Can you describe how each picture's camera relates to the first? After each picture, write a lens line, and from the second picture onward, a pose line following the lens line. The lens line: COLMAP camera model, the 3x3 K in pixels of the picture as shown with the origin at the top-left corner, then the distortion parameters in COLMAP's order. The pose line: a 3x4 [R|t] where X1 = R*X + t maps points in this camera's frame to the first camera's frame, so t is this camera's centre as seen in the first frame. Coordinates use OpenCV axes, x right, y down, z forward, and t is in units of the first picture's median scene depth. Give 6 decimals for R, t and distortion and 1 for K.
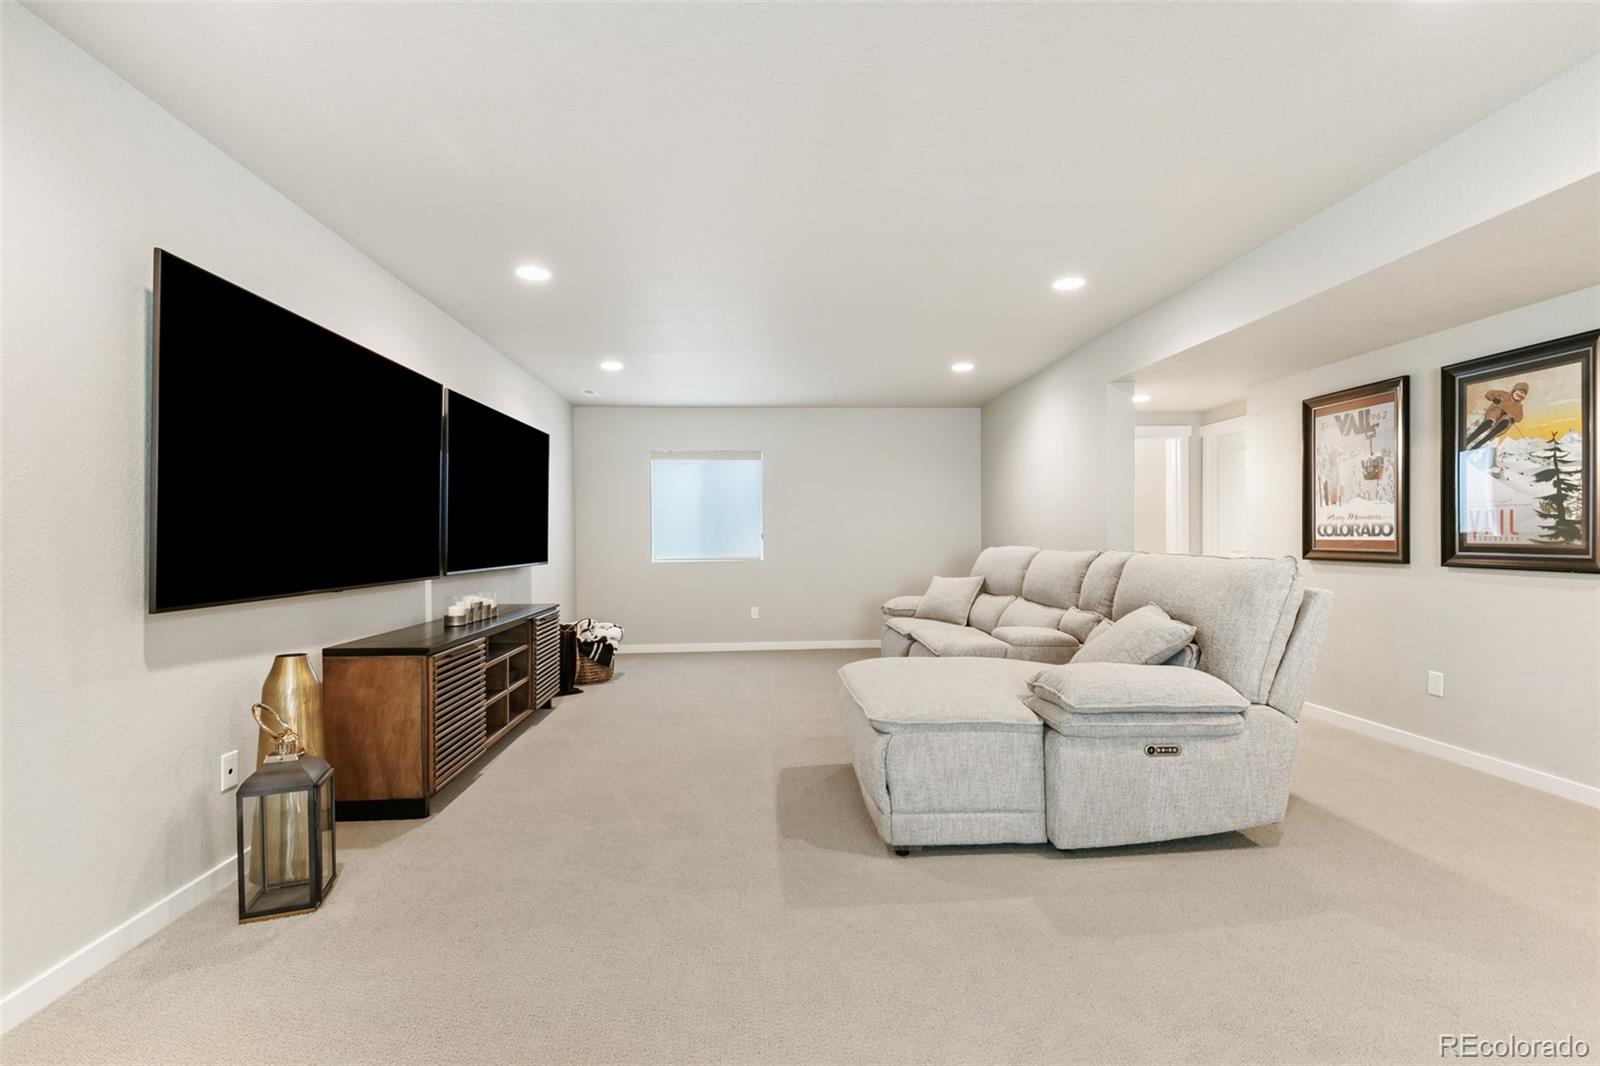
lens RADIAL K [[726.9, 0, 802.5], [0, 726.9, 532.2], [0, 0, 1]] dist [0.010830, -0.001373]
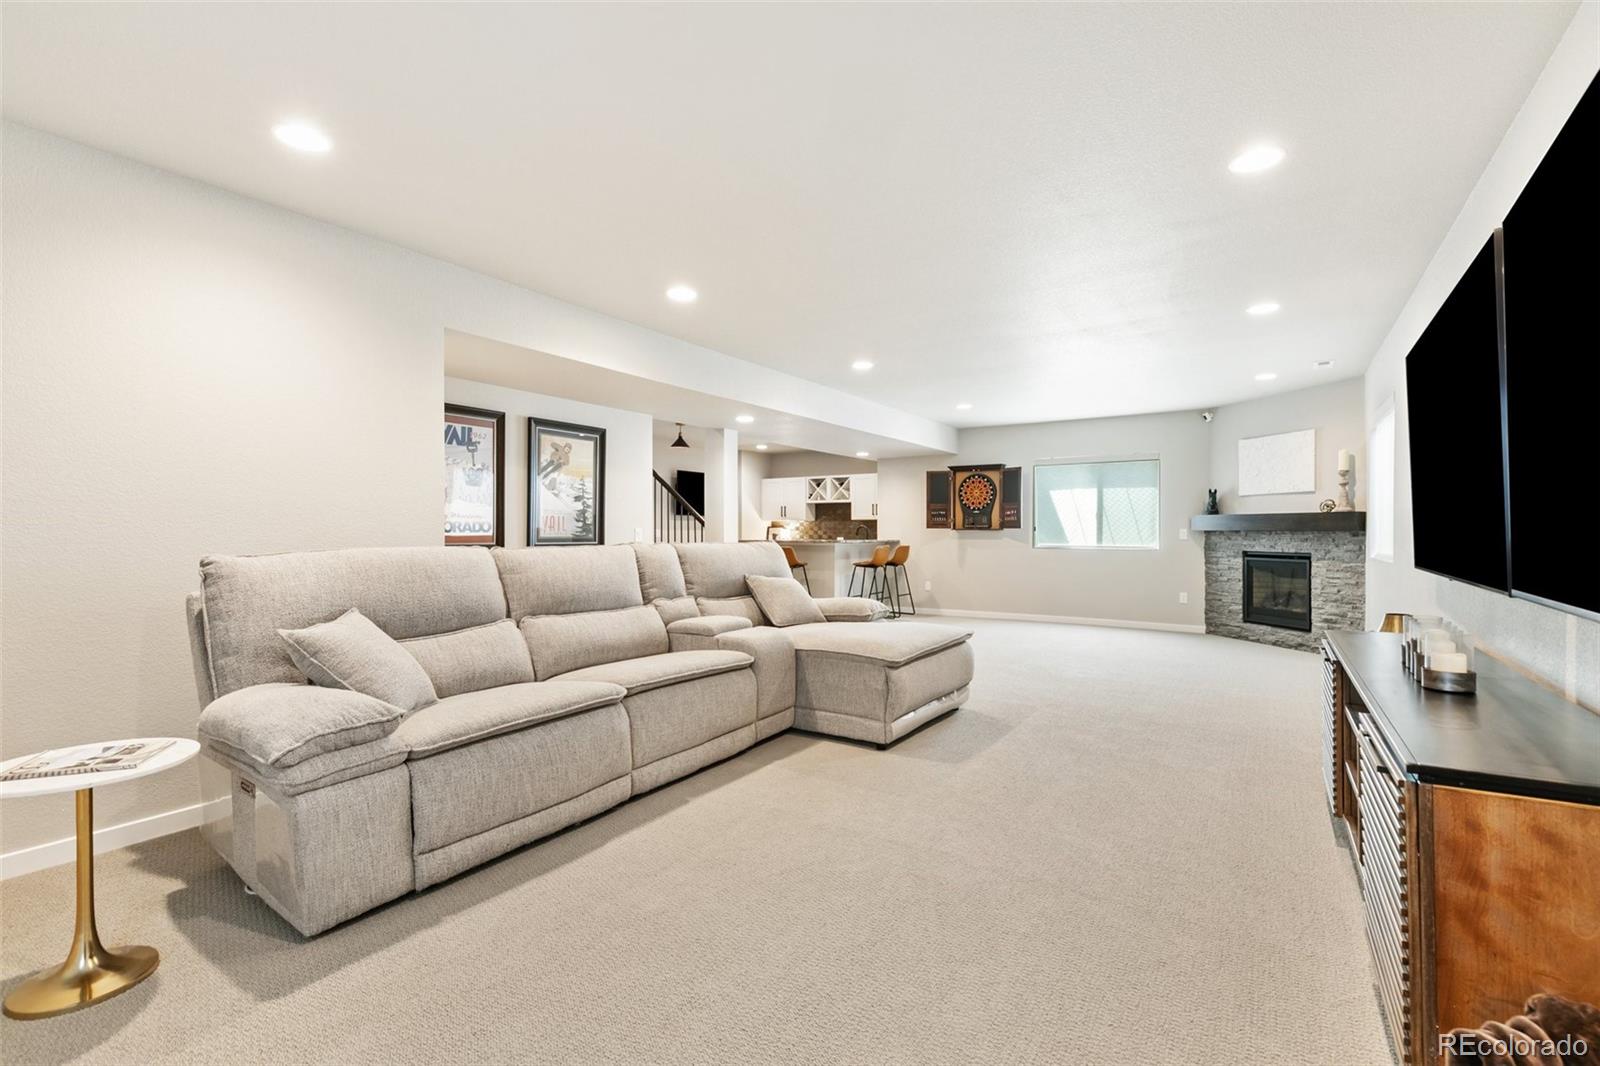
lens RADIAL K [[726.9, 0, 801.5], [0, 726.9, 532.8], [0, 0, 1]] dist [0.010830, -0.001373]
pose [[-0.805738, 0.008917, 0.592205, -0.479244], [0.006391, 0.999959, -0.006361, 0.021830], [-0.592238, -0.001340, -0.805762, 2.074135]]
